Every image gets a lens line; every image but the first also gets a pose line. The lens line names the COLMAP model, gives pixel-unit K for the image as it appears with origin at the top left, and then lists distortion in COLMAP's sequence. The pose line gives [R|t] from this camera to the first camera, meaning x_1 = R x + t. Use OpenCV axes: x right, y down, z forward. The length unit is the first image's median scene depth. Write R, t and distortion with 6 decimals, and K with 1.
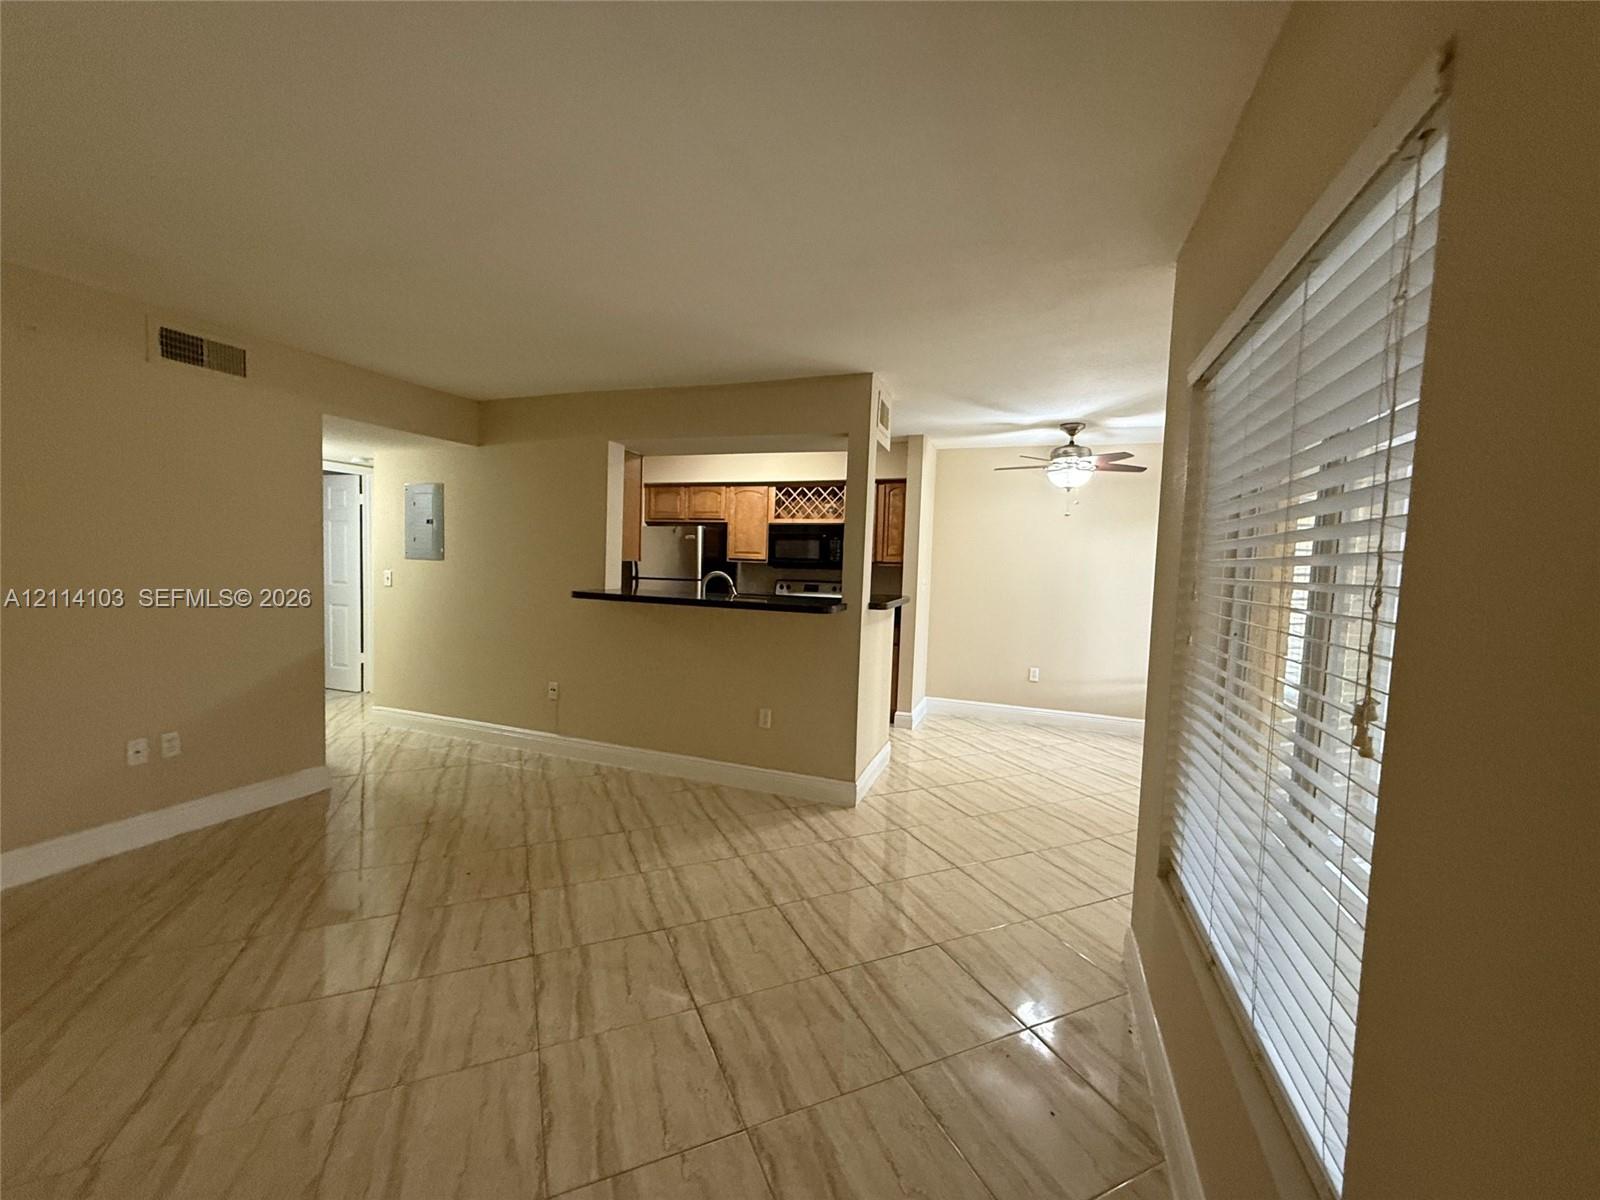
lens RADIAL K [[646.6, 0, 800.0], [0, 646.6, 600.0], [0, 0, 1]] dist [-0.000942, 0.000744]
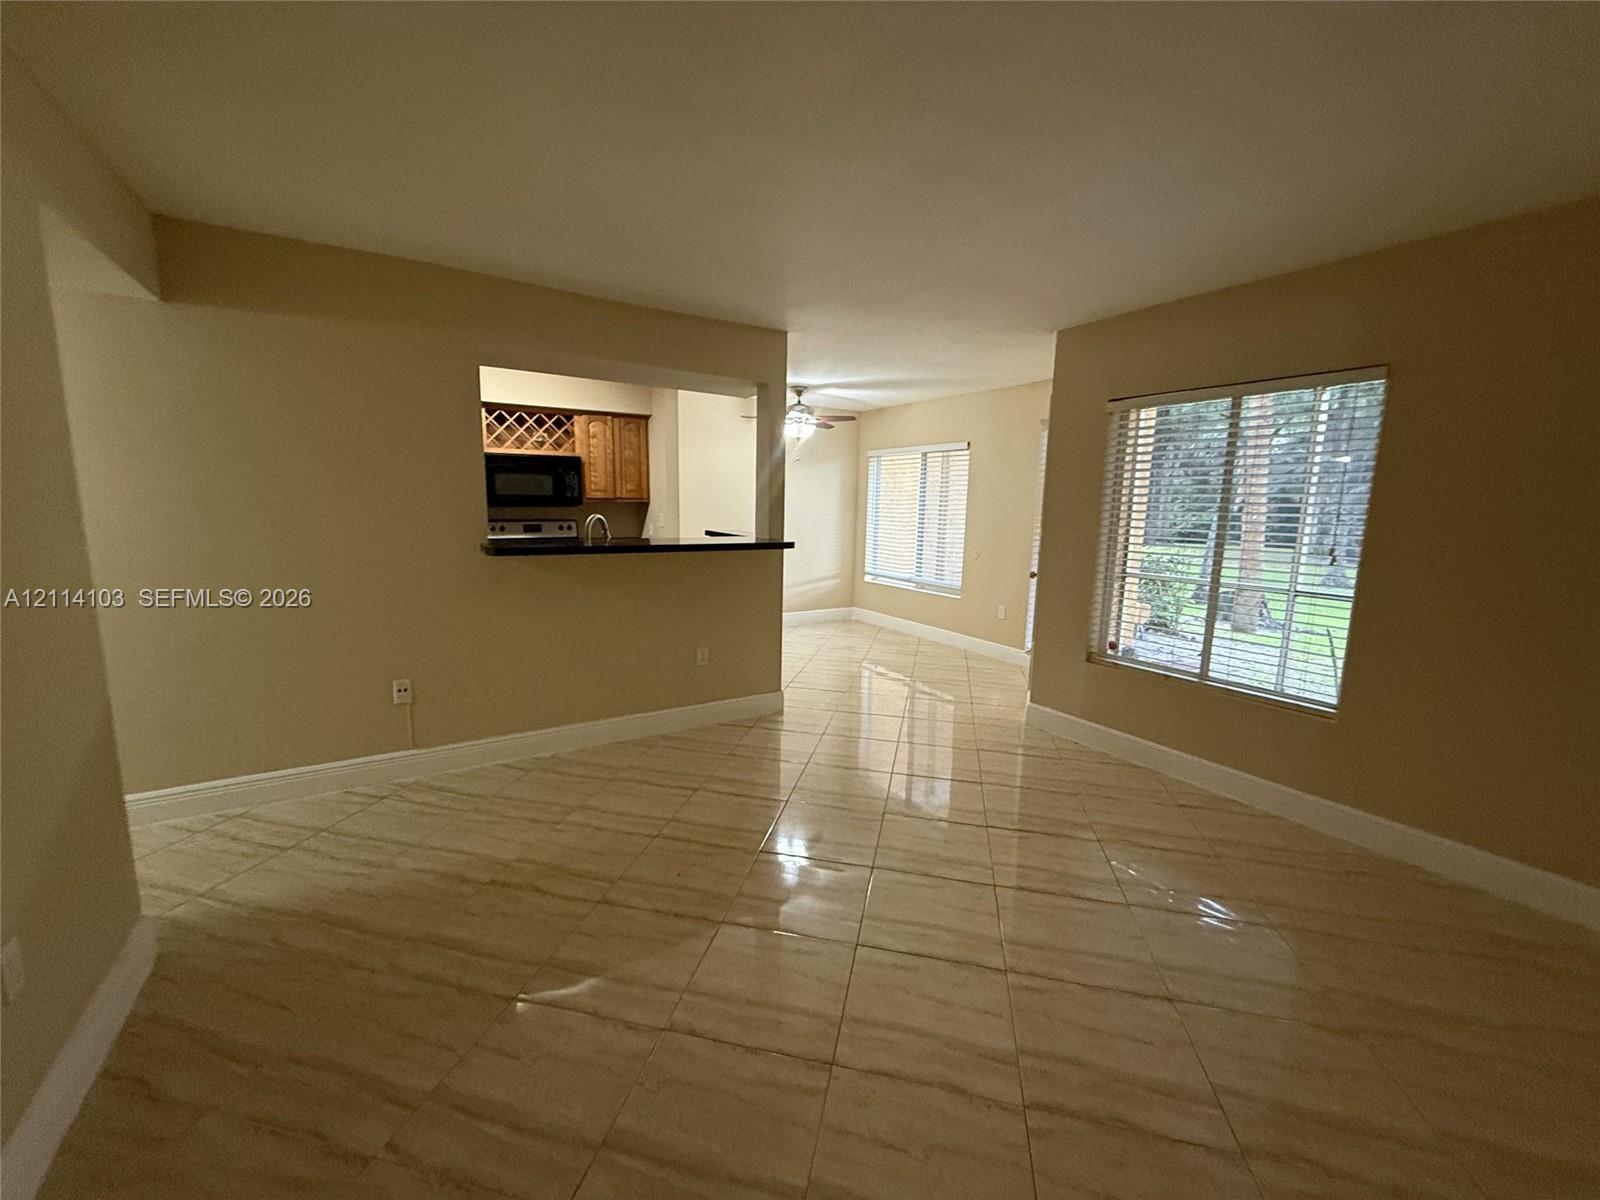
lens RADIAL K [[646.6, 0, 800.0], [0, 646.6, 600.0], [0, 0, 1]] dist [-0.000942, 0.000744]
pose [[0.596915, -0.140947, 0.789827, -0.644539], [0.051333, 0.989140, 0.137721, -0.033301], [-0.800660, -0.041664, 0.597668, 0.223149]]
